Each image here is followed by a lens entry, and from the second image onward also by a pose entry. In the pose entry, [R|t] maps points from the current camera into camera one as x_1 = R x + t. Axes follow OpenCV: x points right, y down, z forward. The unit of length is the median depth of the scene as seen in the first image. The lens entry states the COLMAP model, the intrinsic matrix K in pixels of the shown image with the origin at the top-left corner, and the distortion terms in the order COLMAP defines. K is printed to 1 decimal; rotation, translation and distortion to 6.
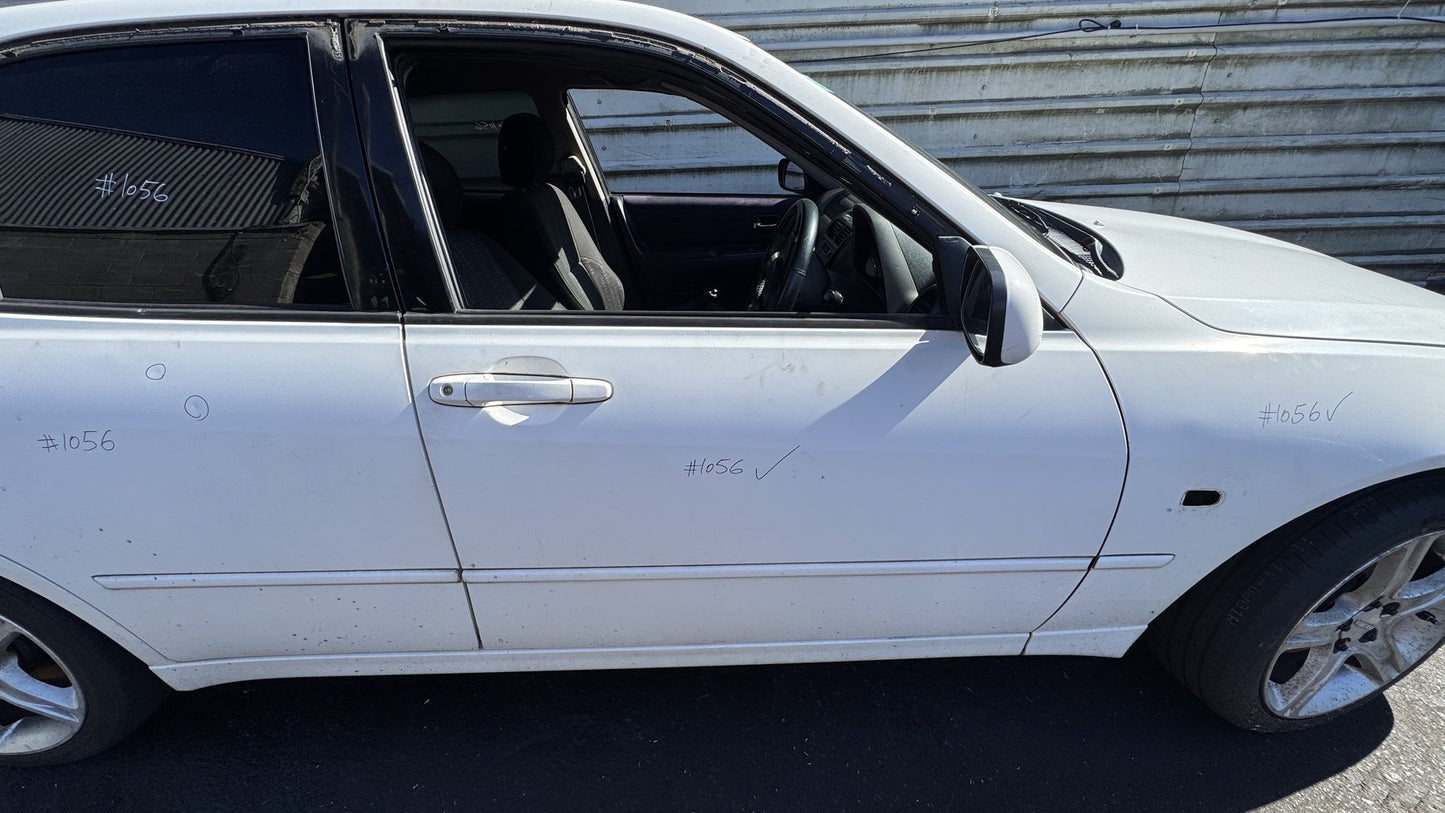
lens RADIAL K [[579.3, 0, 721.8], [0, 579.3, 404.0], [0, 0, 1]] dist [-0.002821, -0.000122]
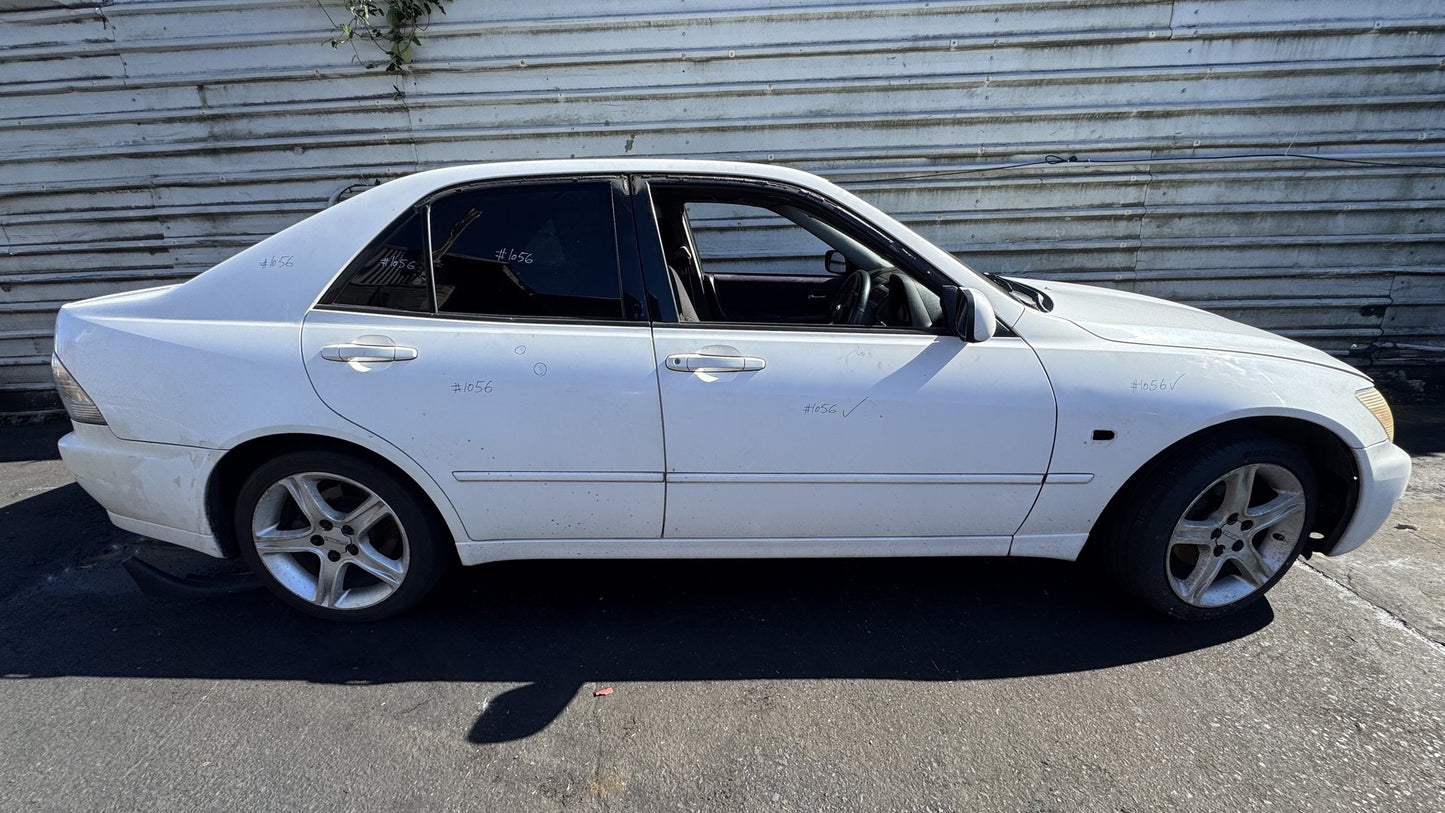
lens RADIAL K [[579.3, 0, 721.8], [0, 579.3, 404.0], [0, 0, 1]] dist [-0.002821, -0.000122]
pose [[0.999464, 0.016431, -0.028311, -0.094146], [-0.020485, 0.988556, -0.149457, 0.130789], [0.025532, 0.149957, 0.988363, -0.274449]]
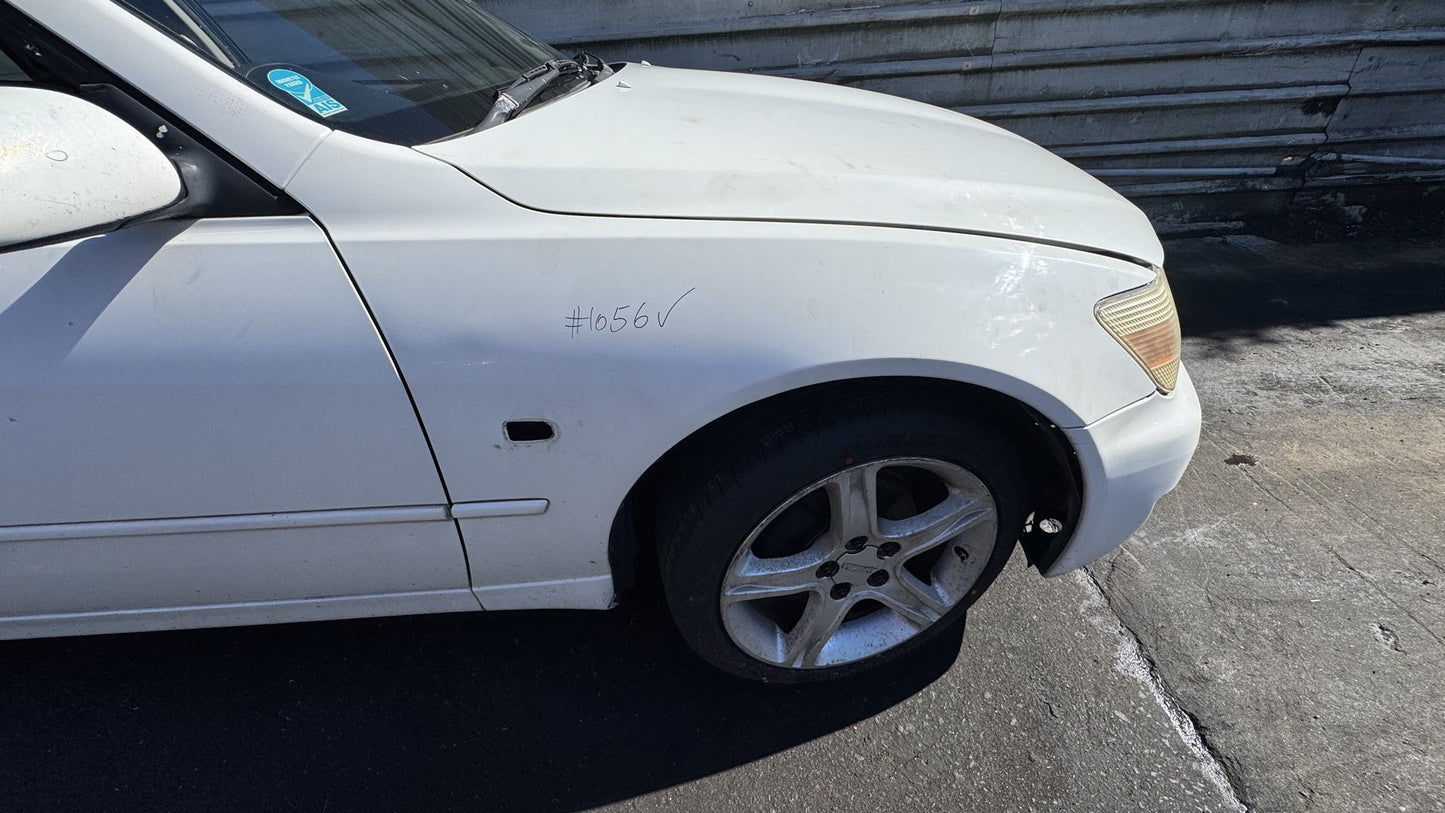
lens RADIAL K [[579.3, 0, 721.8], [0, 579.3, 404.0], [0, 0, 1]] dist [-0.002821, -0.000122]
pose [[0.999563, -0.029439, 0.002622, 0.406997], [0.028849, 0.991093, 0.130013, 0.011698], [-0.006426, -0.129880, 0.991509, 0.082391]]
